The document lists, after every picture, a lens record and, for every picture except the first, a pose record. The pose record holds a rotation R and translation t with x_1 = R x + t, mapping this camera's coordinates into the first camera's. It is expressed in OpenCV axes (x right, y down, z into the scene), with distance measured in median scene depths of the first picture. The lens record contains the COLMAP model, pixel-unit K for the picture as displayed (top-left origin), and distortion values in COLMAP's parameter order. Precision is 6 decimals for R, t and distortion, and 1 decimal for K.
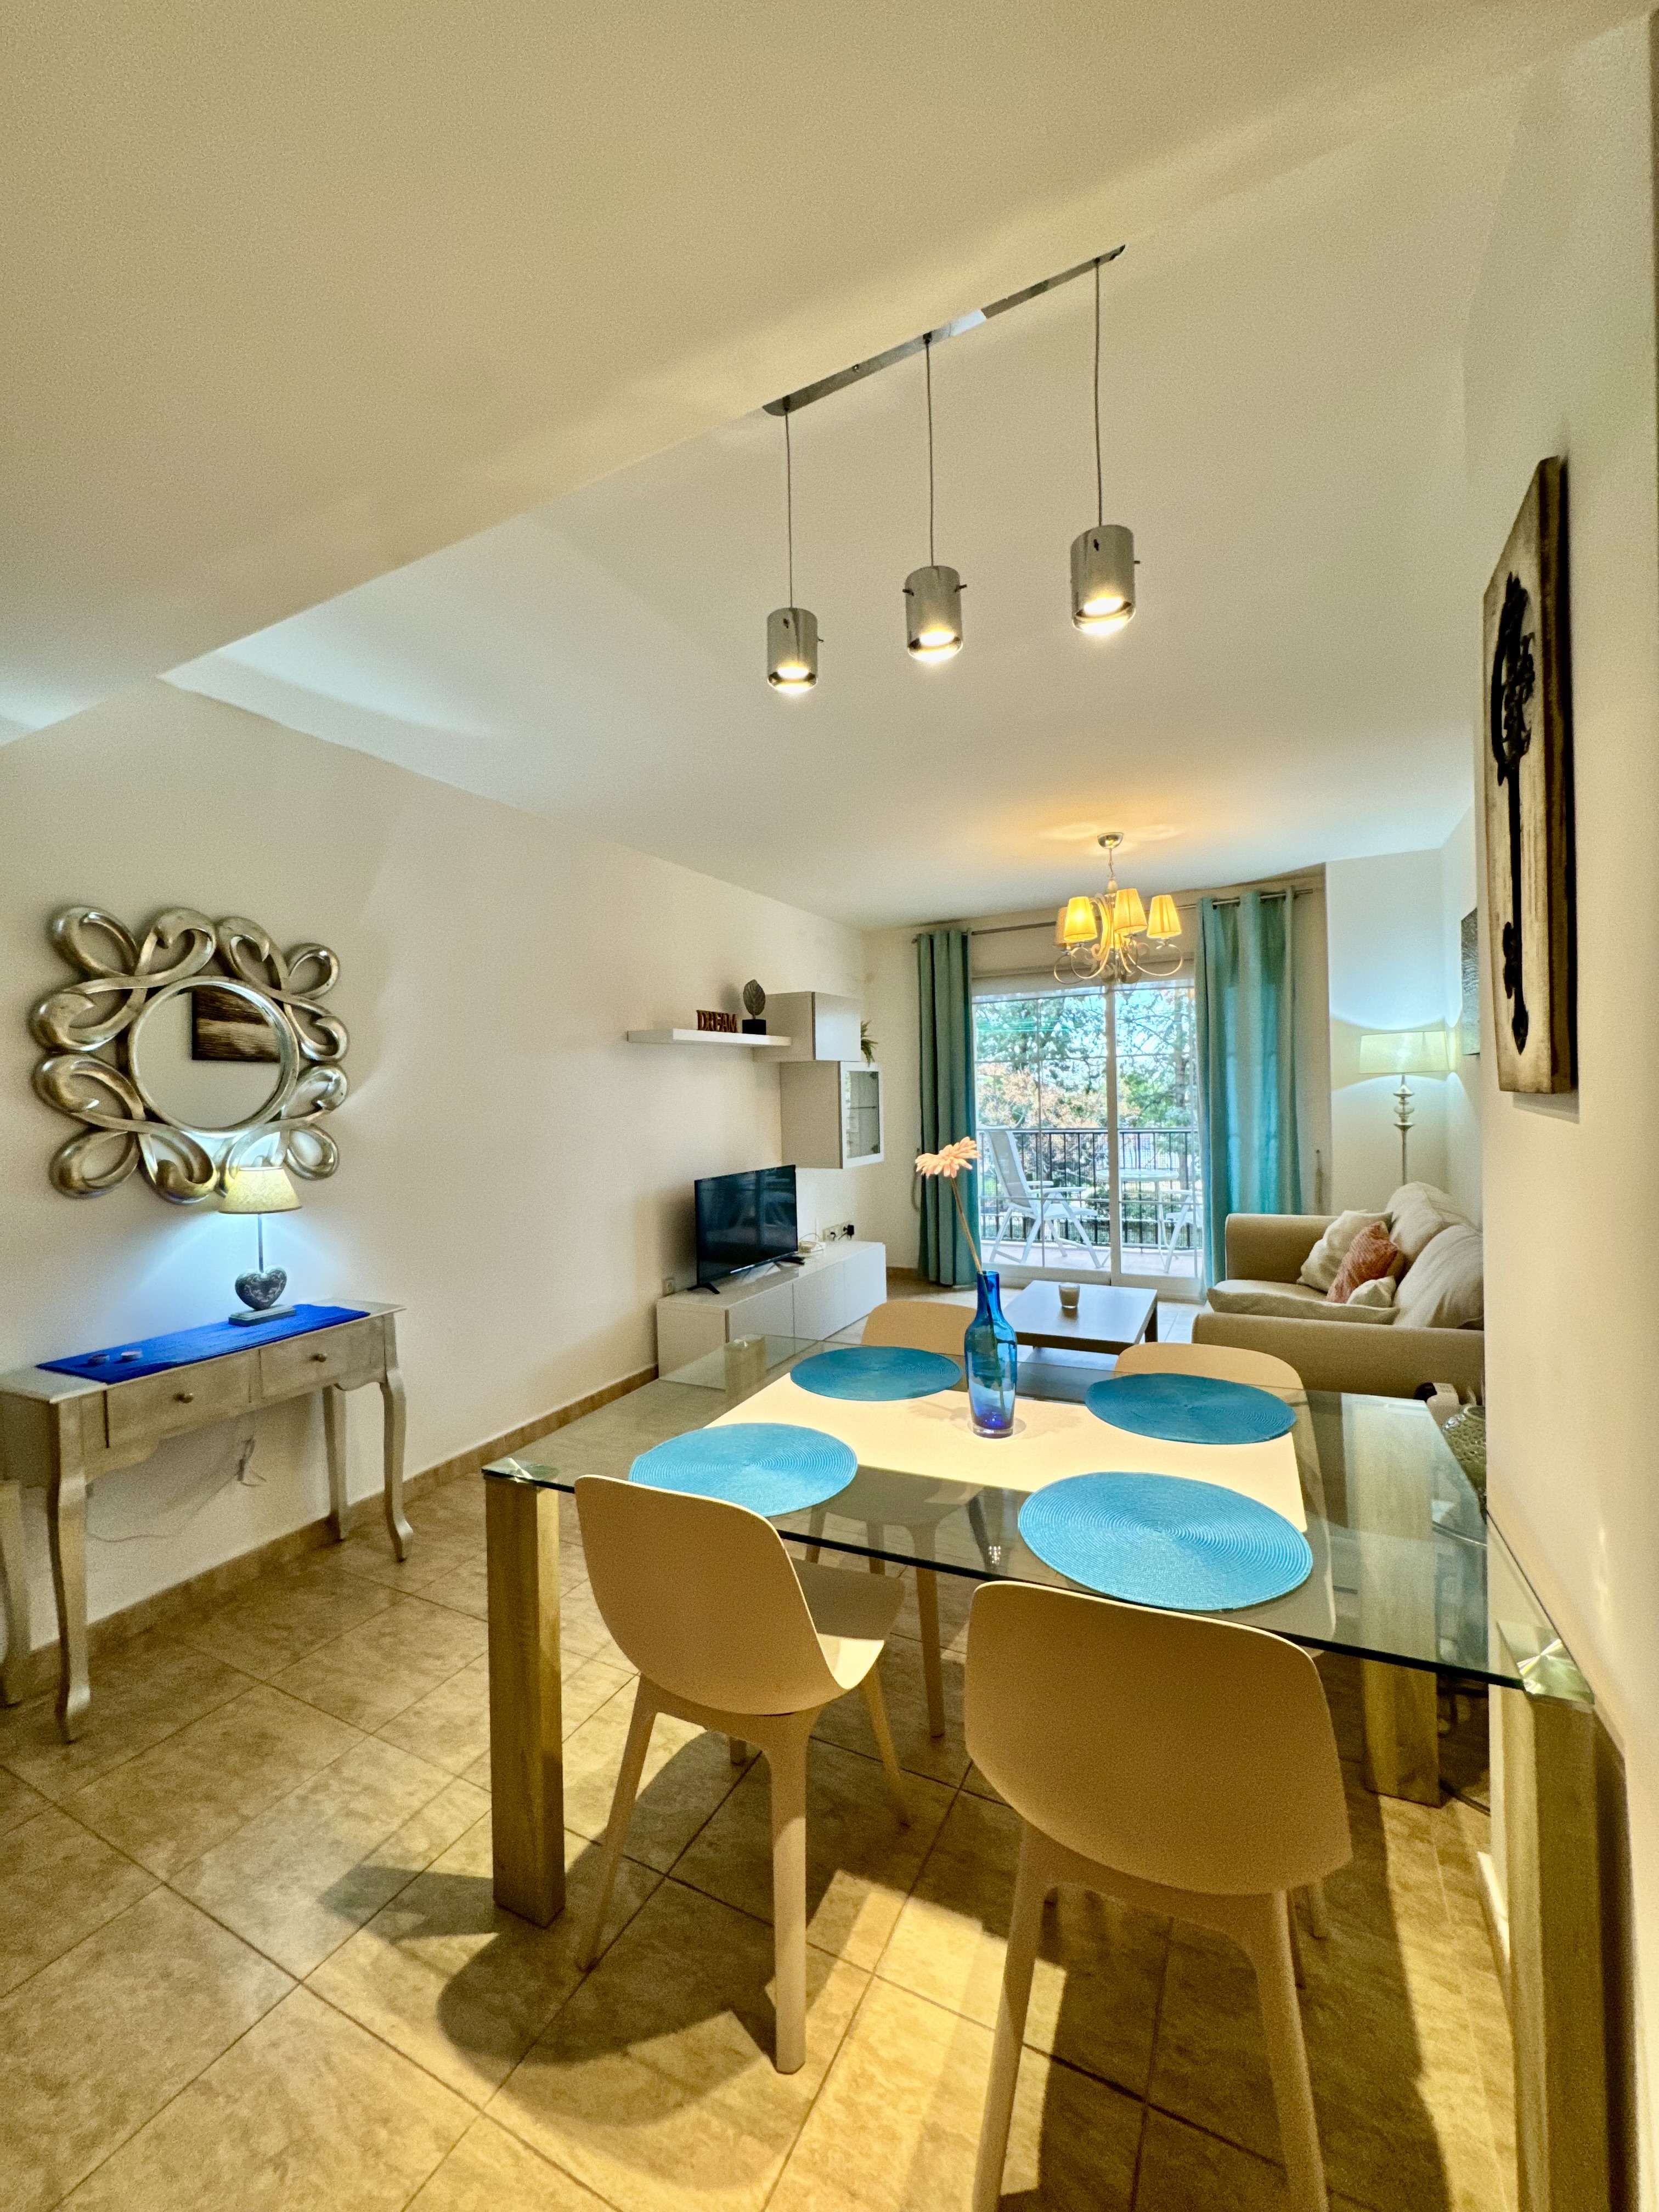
lens RADIAL K [[881.4, 0, 828.3], [0, 881.4, 1103.6], [0, 0, 1]] dist [-0.003430, 0.000855]
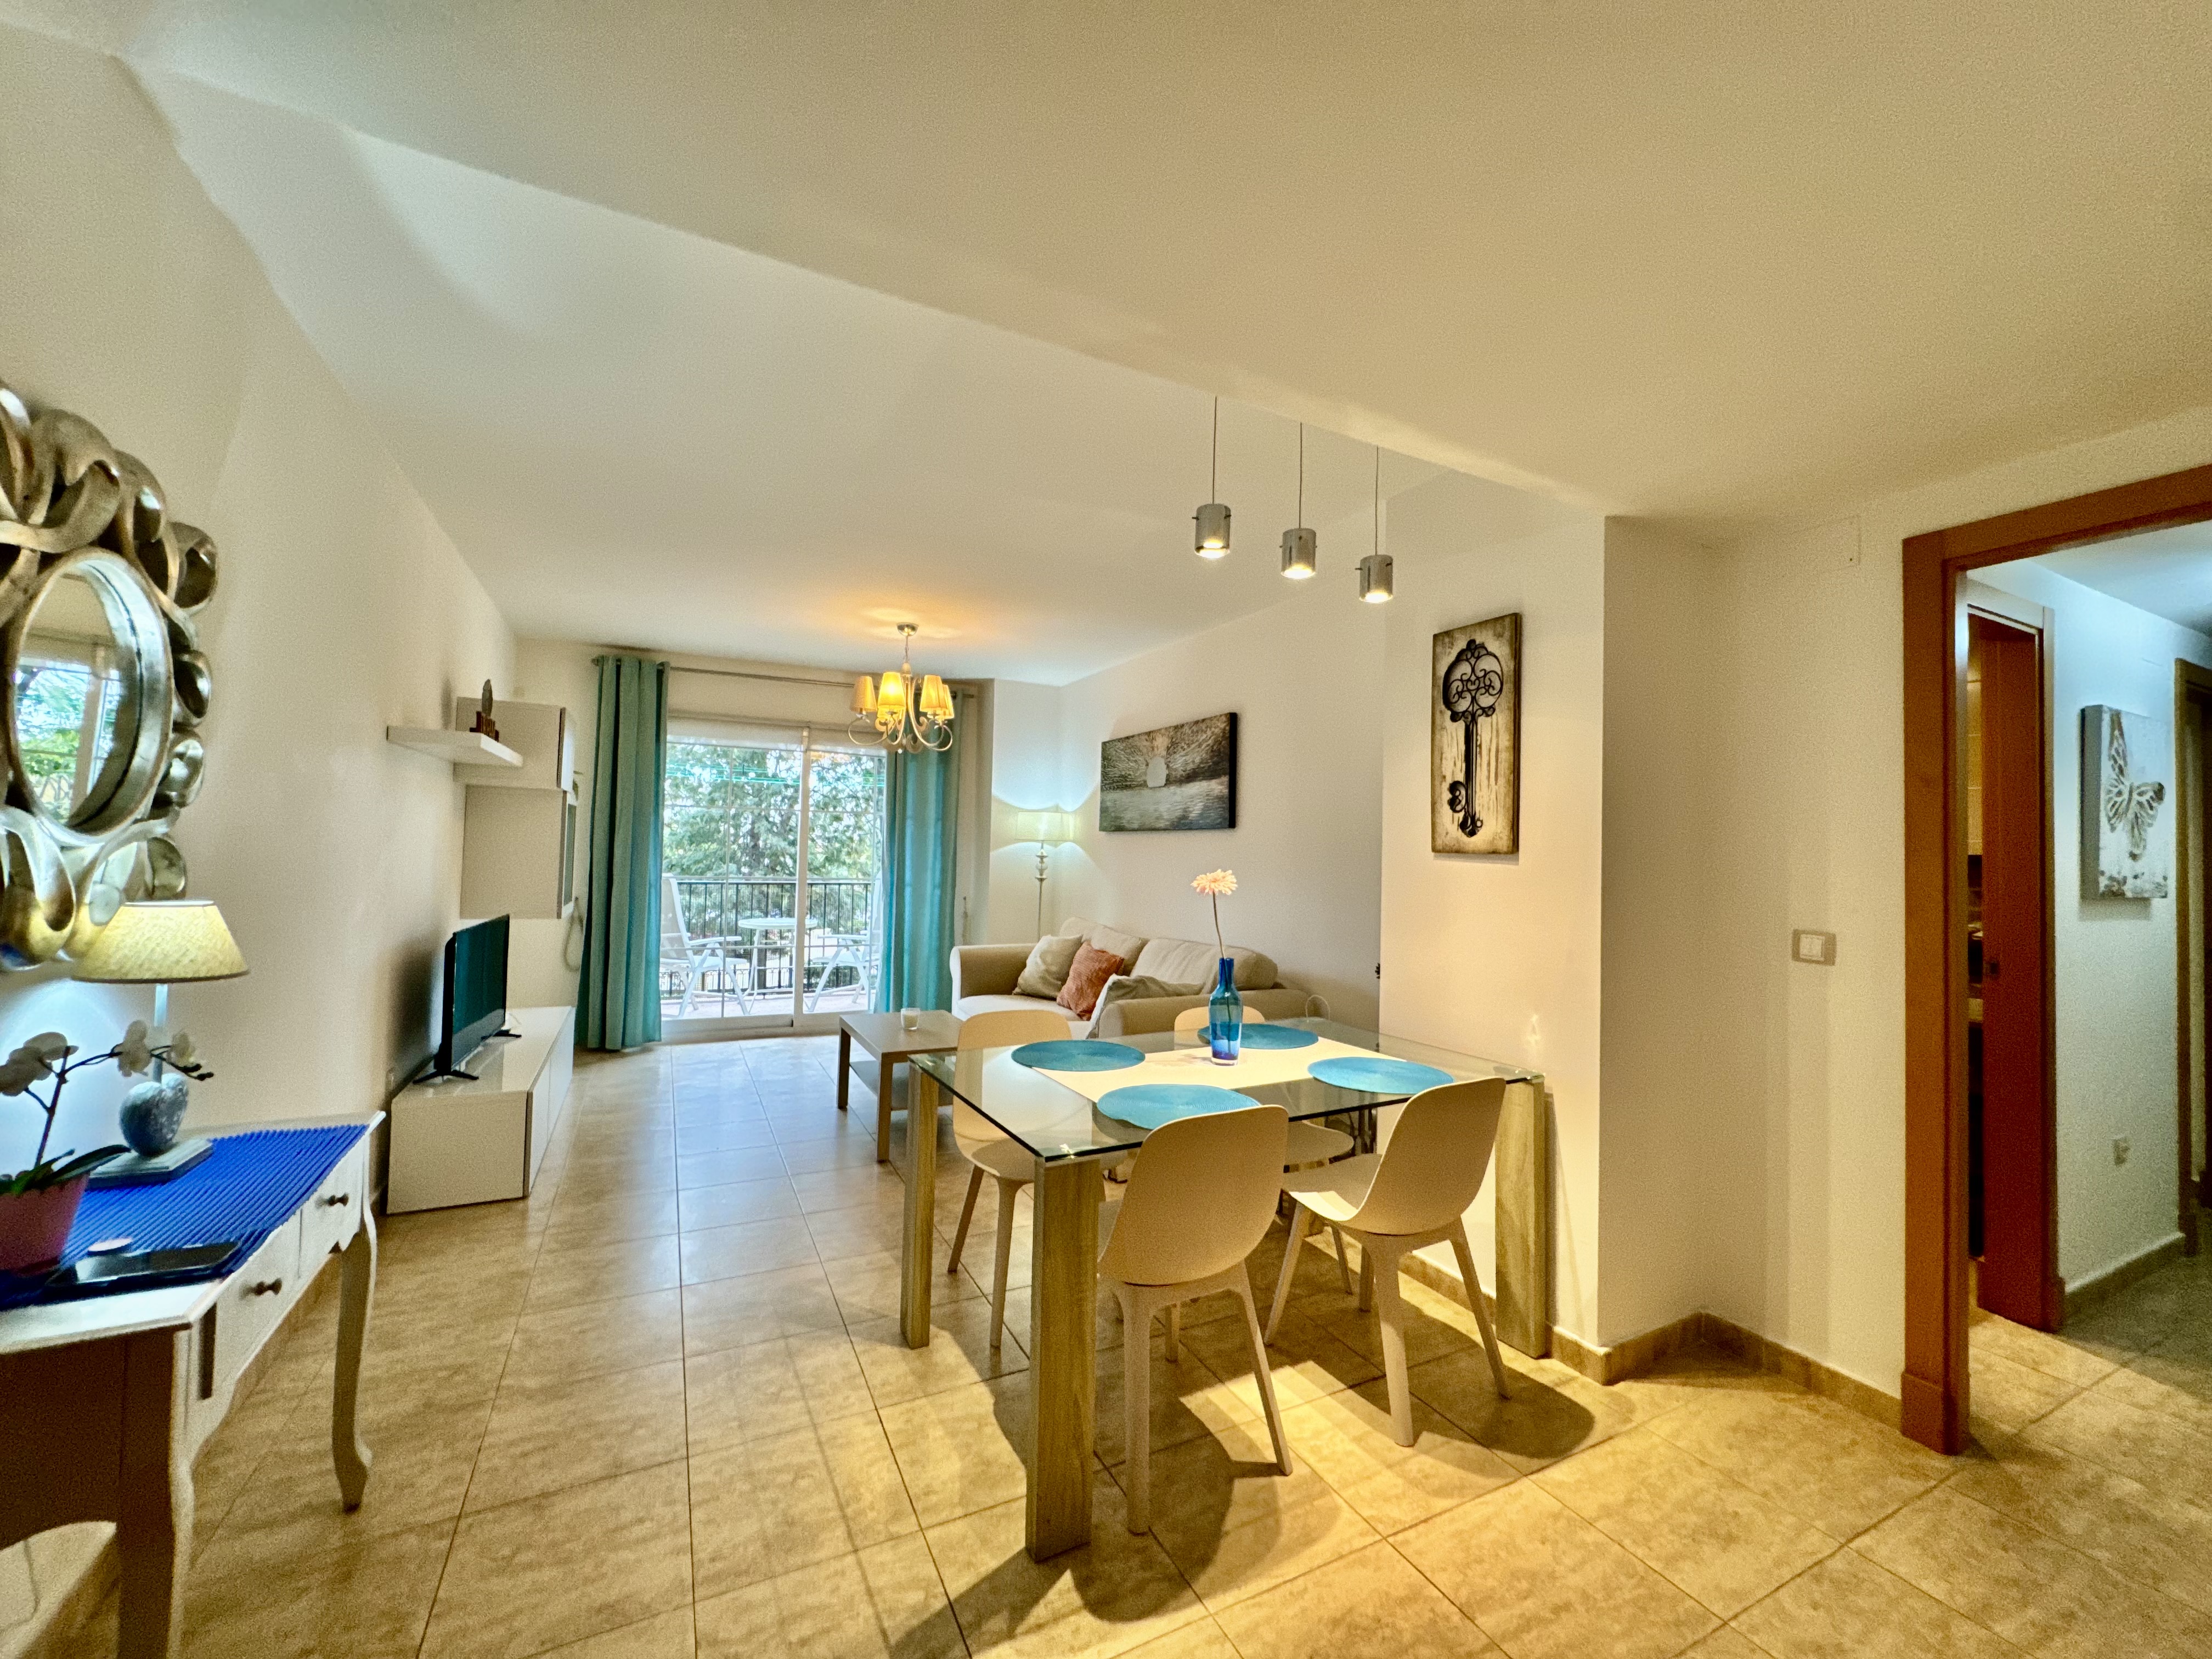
lens RADIAL K [[879.9, 0, 1104.0], [0, 879.9, 829.3], [0, 0, 1]] dist [-0.003099, 0.000560]
pose [[0.586086, 0.062955, 0.807799, -0.877147], [-0.032071, 0.997998, -0.054510, 0.042662], [-0.809614, 0.006040, 0.586932, 0.202181]]
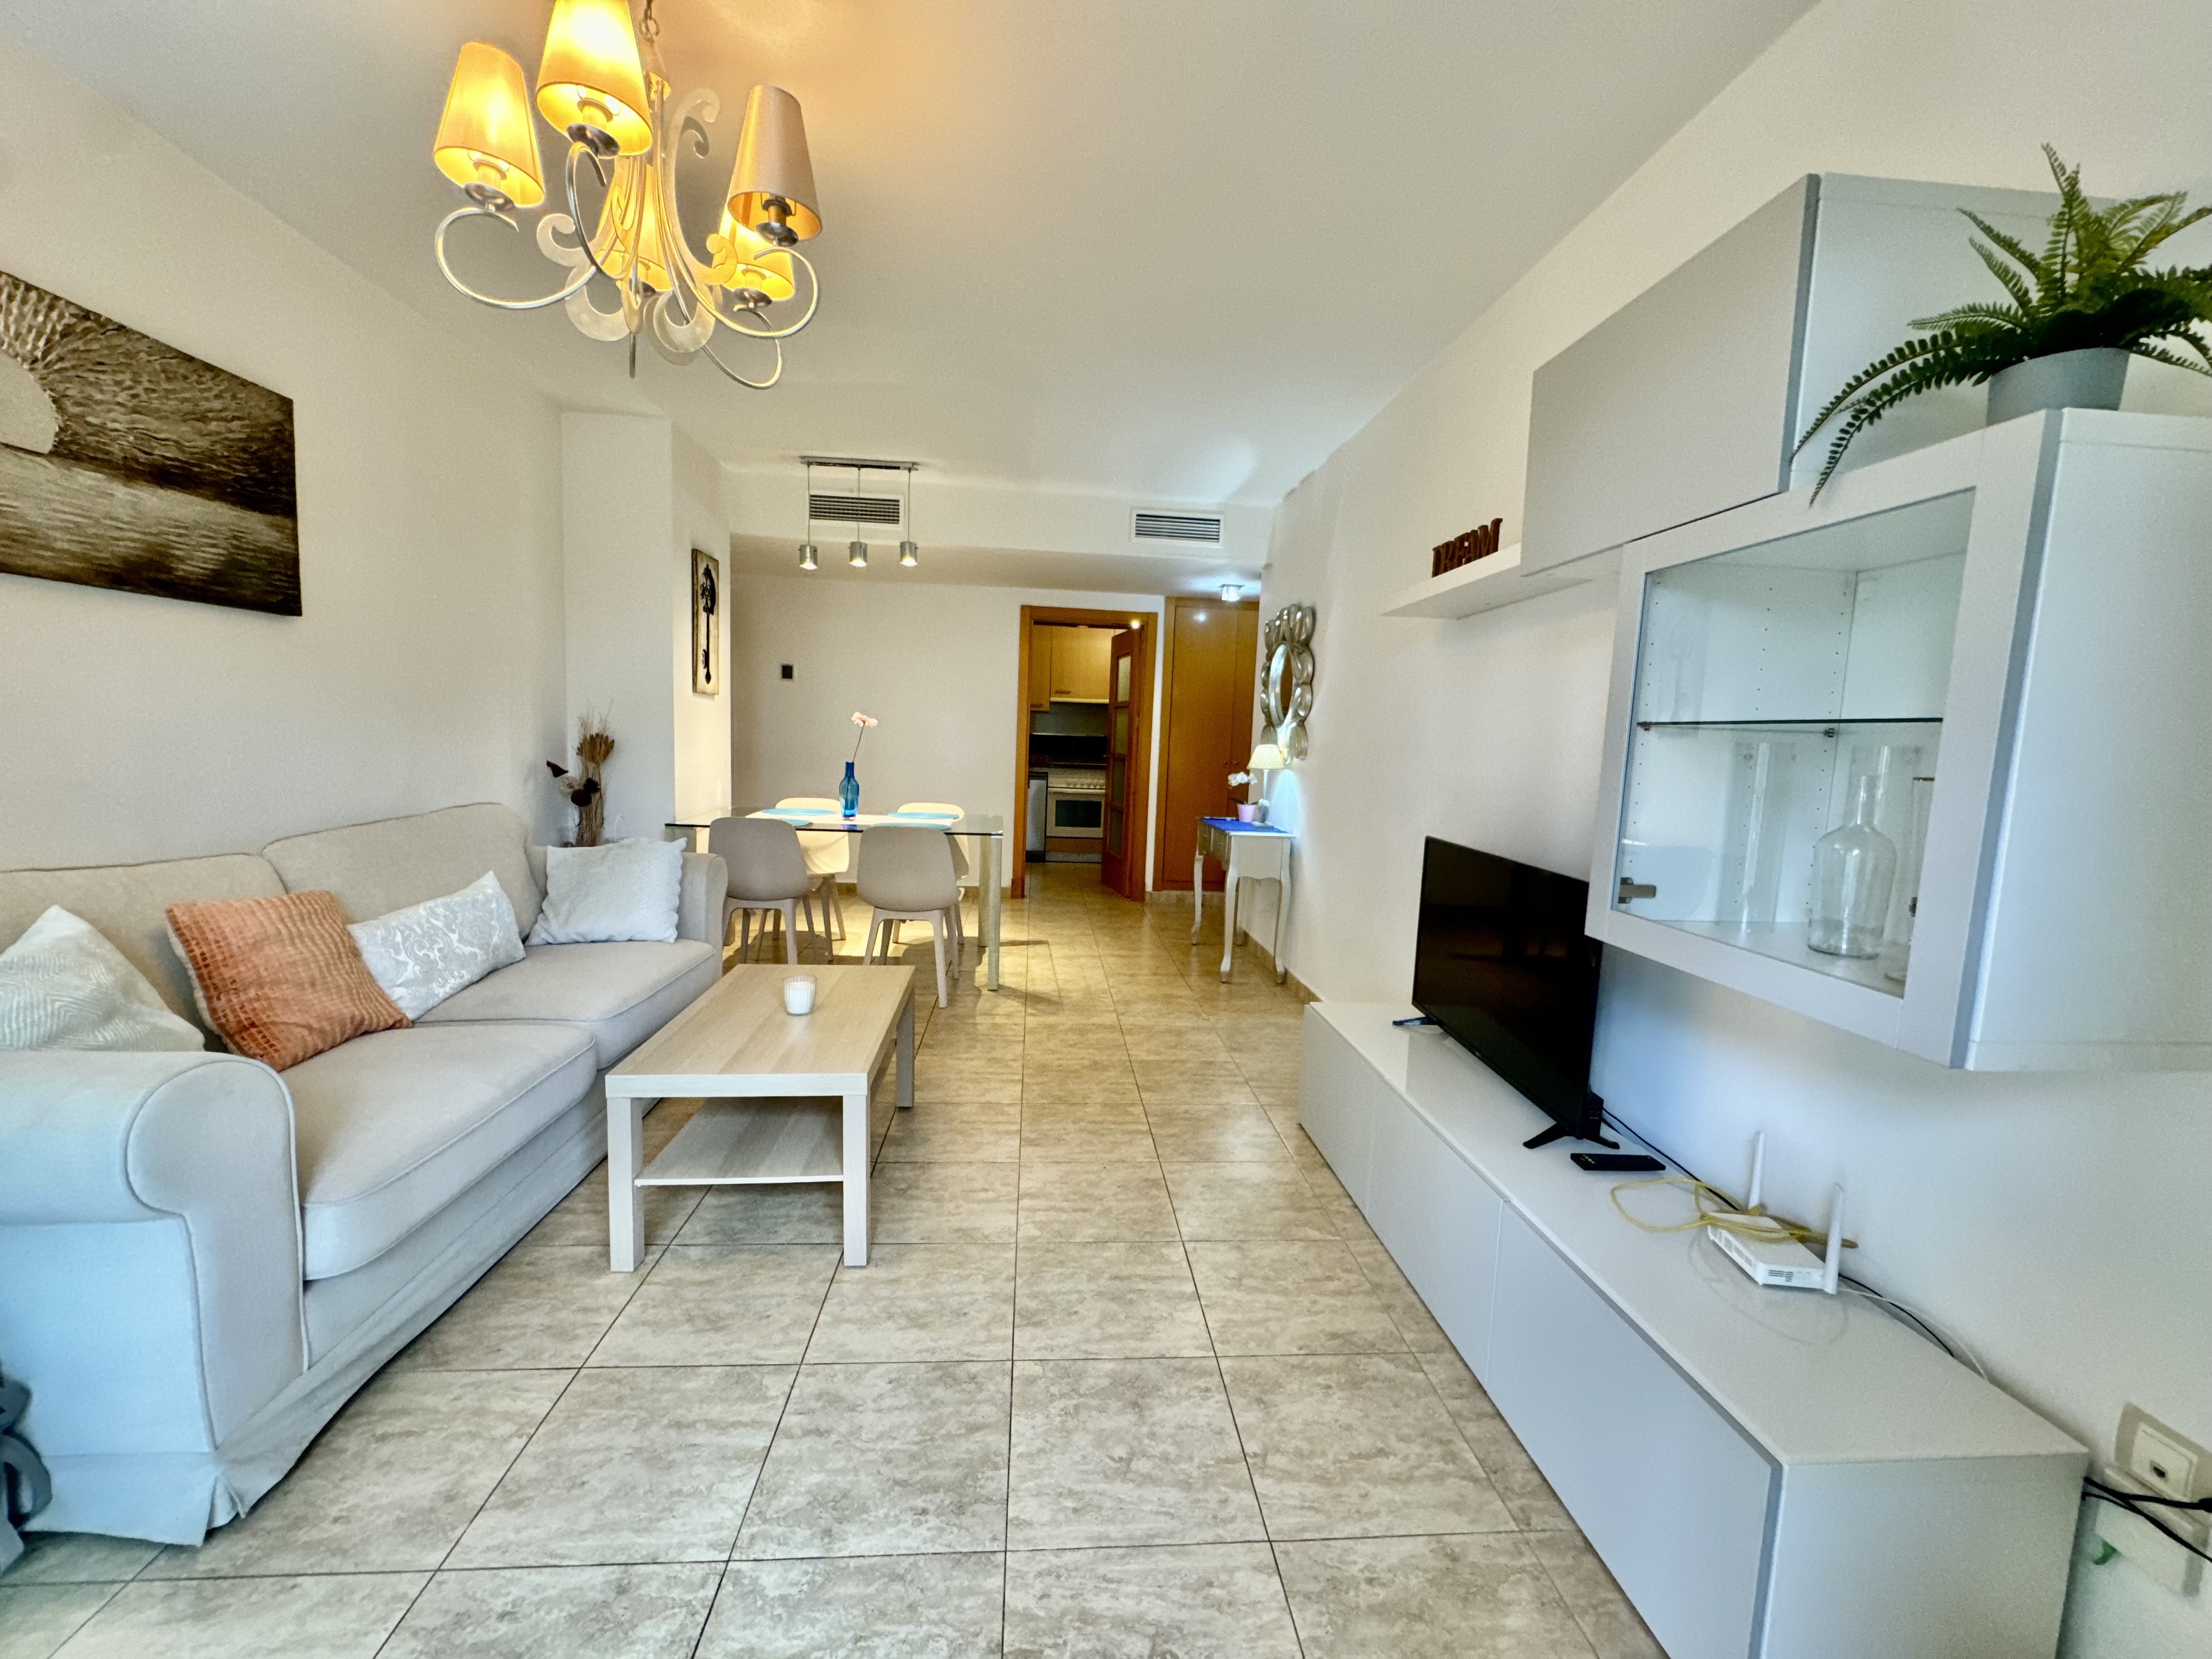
lens RADIAL K [[881.4, 0, 1102.9], [0, 881.4, 829.0], [0, 0, 1]] dist [-0.003430, 0.000855]
pose [[-0.851387, 0.049071, -0.522239, 0.699460], [-0.020996, 0.991629, 0.127404, 0.025329], [0.524119, 0.119434, -0.843229, 2.763882]]
